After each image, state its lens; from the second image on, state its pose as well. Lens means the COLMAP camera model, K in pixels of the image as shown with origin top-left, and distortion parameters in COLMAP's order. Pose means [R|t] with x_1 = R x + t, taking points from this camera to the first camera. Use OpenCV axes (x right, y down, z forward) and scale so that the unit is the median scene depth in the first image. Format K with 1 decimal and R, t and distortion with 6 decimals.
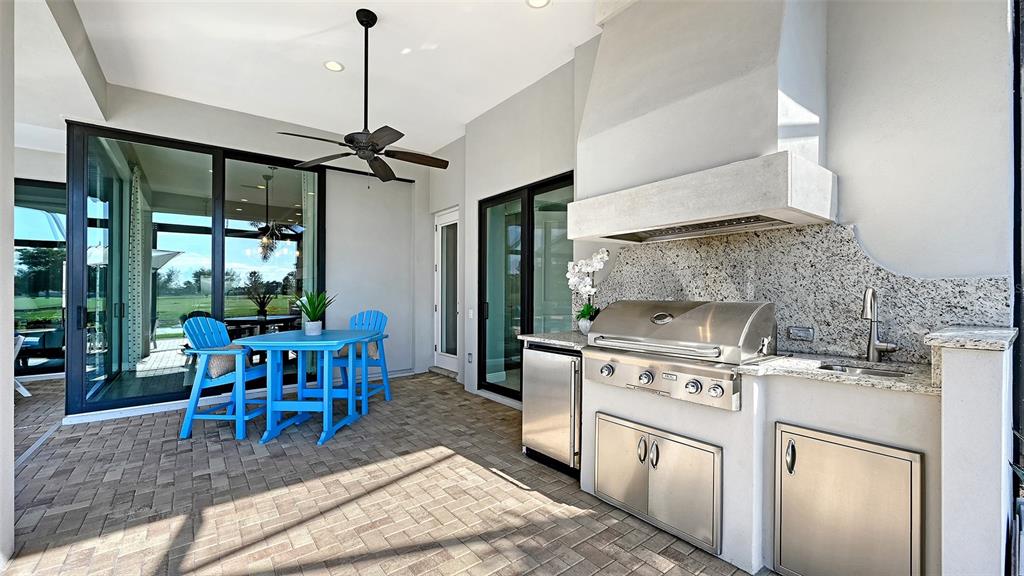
lens RADIAL K [[409.7, 0, 517.2], [0, 409.7, 290.1], [0, 0, 1]] dist [-0.001706, 0.000668]
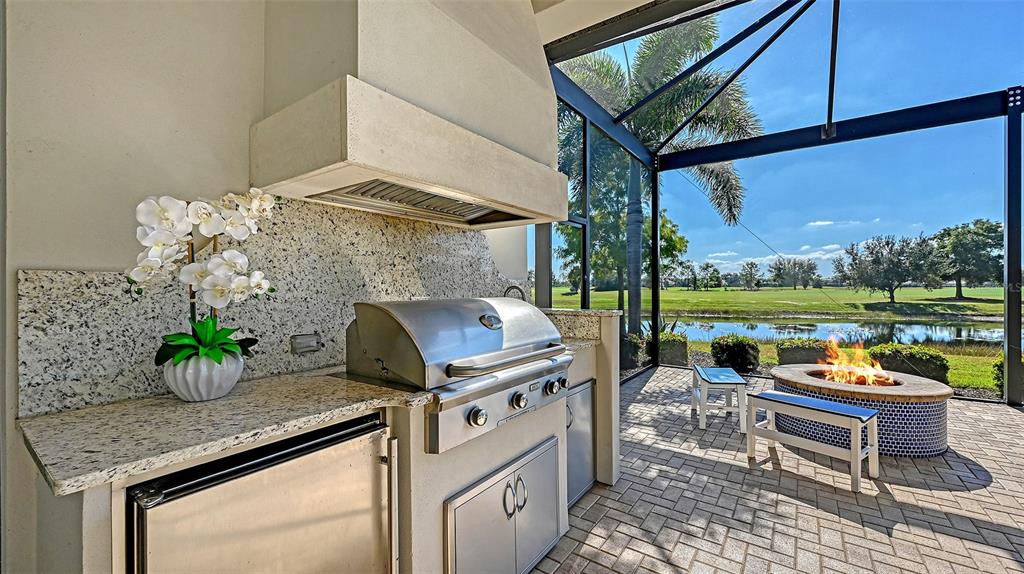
lens RADIAL K [[409.7, 0, 519.9], [0, 409.7, 293.0], [0, 0, 1]] dist [-0.001706, 0.000668]
pose [[-0.295689, -0.011407, 0.955216, -0.332429], [-0.005541, 0.999932, 0.010226, 0.003959], [-0.955268, -0.002270, -0.295732, 0.983825]]
